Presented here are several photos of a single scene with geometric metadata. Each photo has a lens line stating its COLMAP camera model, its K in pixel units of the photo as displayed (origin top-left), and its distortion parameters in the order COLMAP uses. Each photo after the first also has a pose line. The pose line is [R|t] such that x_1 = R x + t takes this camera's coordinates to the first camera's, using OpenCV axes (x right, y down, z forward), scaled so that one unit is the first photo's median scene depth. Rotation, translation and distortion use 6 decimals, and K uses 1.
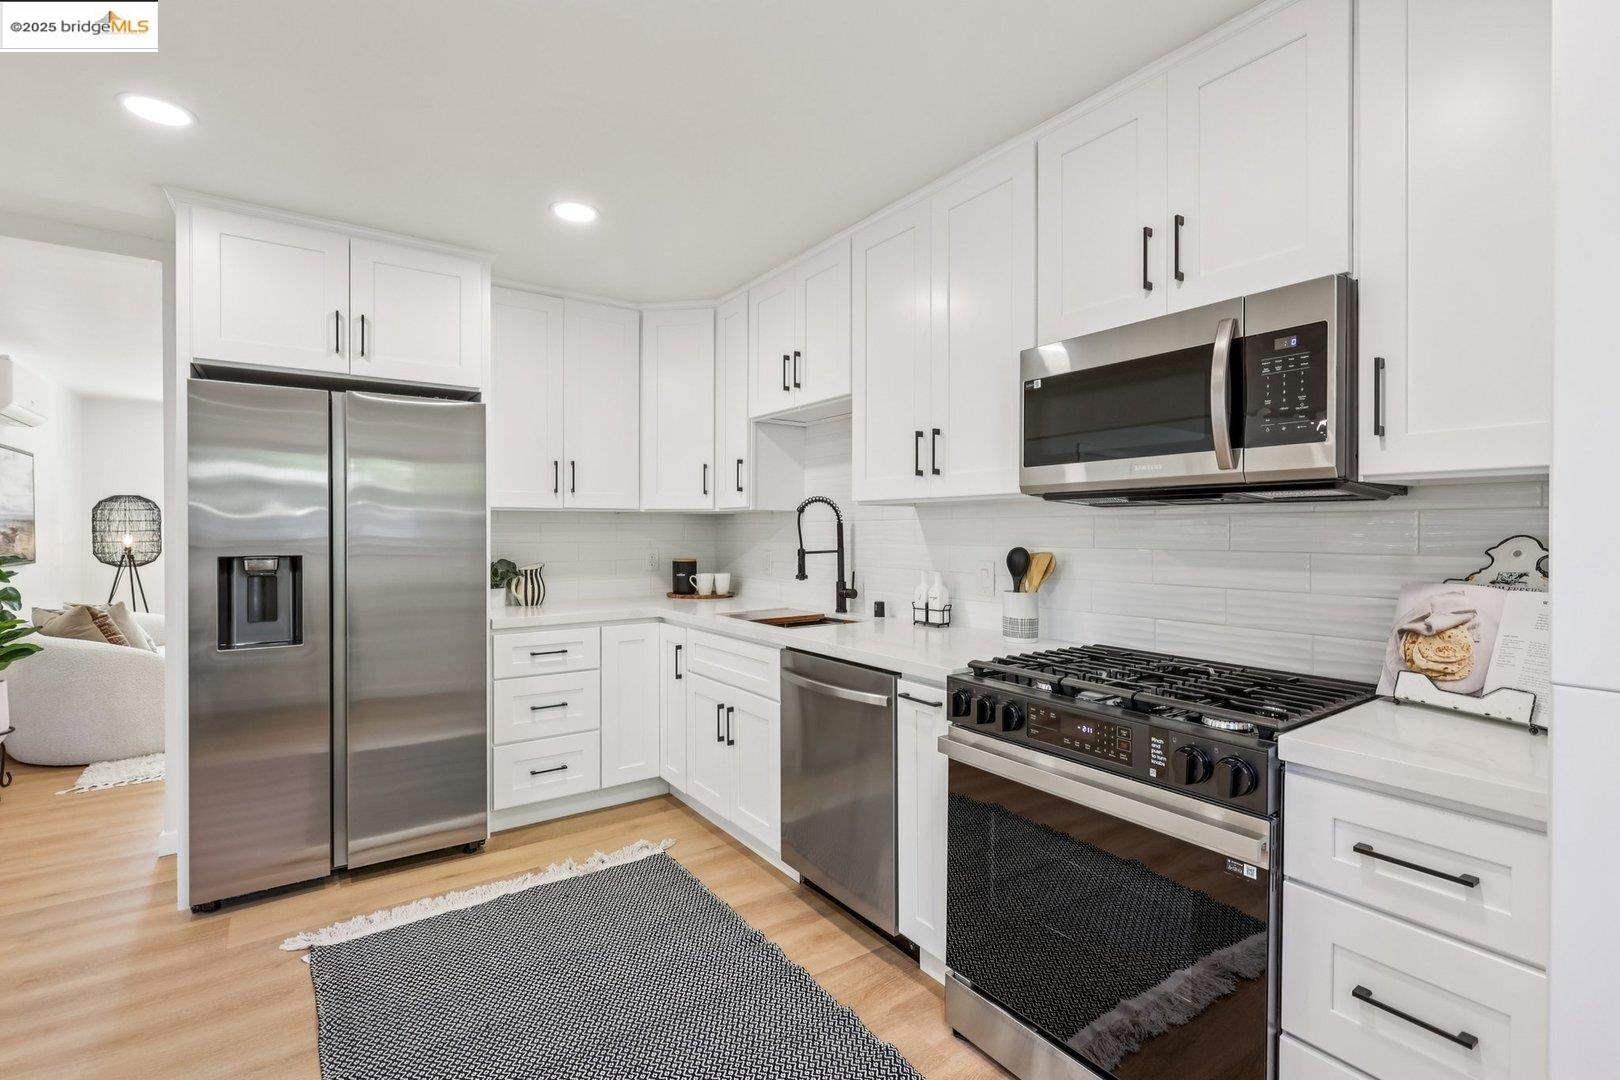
lens RADIAL K [[728.9, 0, 820.8], [0, 728.9, 532.1], [0, 0, 1]] dist [-0.011875, -0.001308]
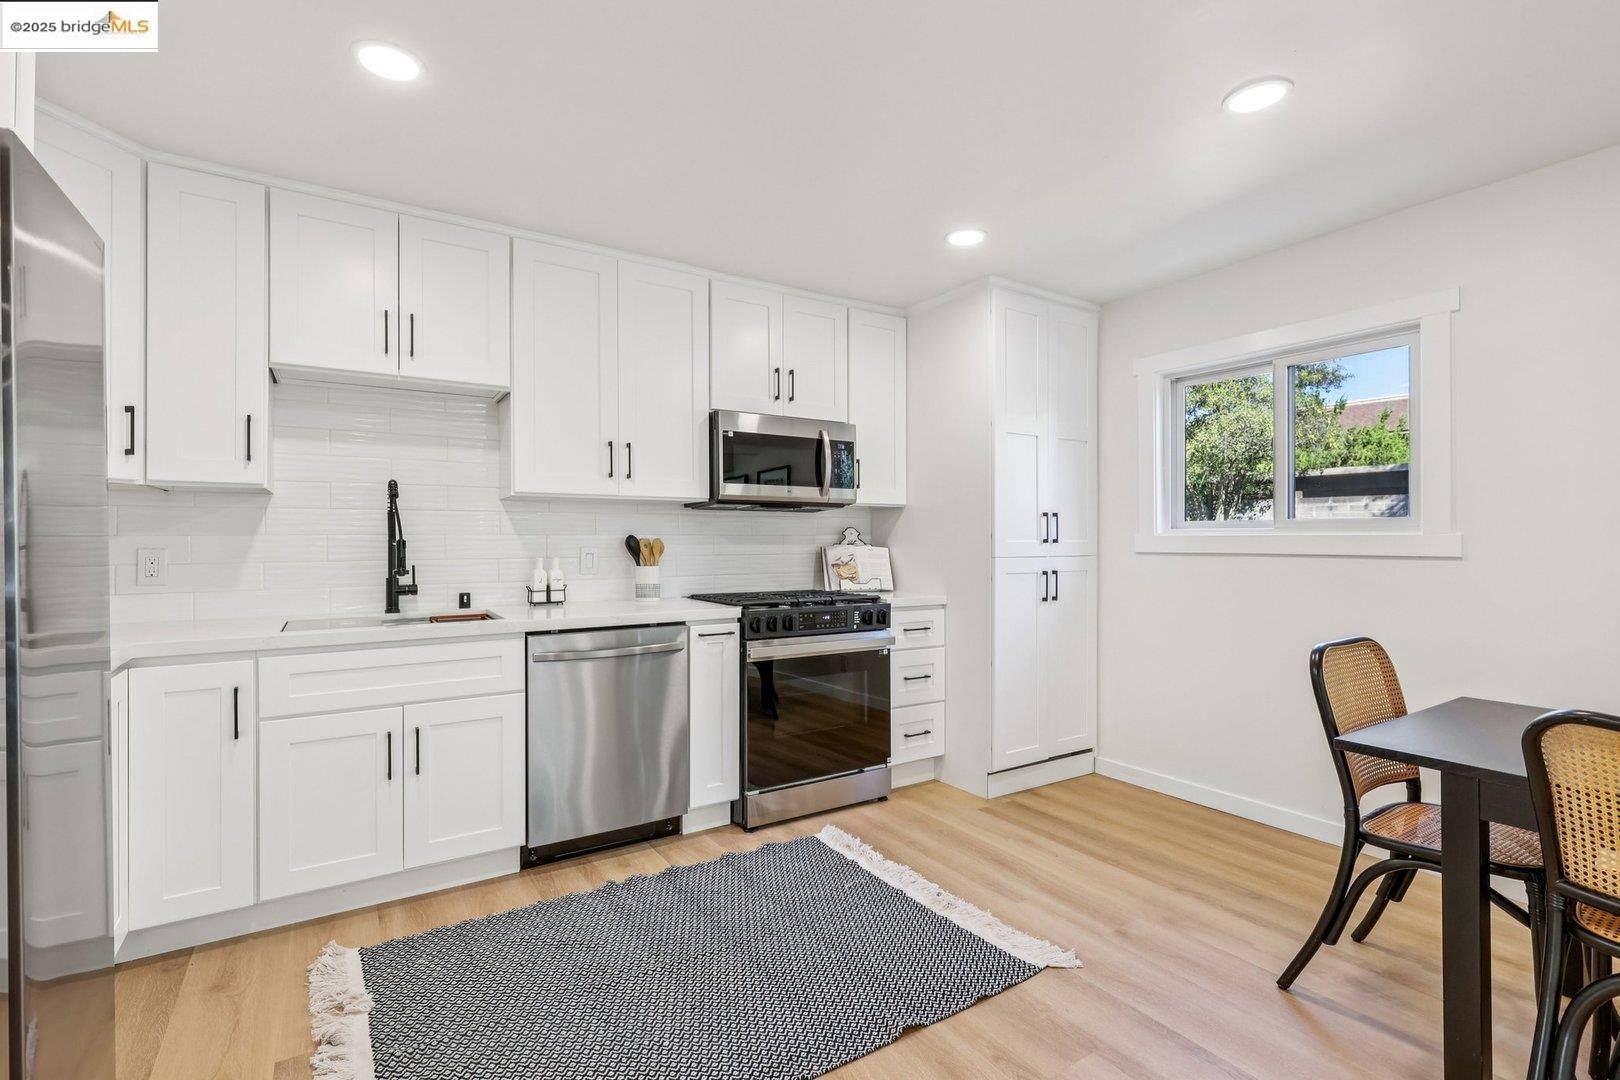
lens RADIAL K [[728.9, 0, 818.8], [0, 728.9, 536.4], [0, 0, 1]] dist [-0.011875, -0.001308]
pose [[0.050176, 0.003742, 0.998733, -1.222200], [0.003733, 0.999985, -0.003934, 0.034168], [-0.998733, 0.003925, 0.050161, 0.651965]]
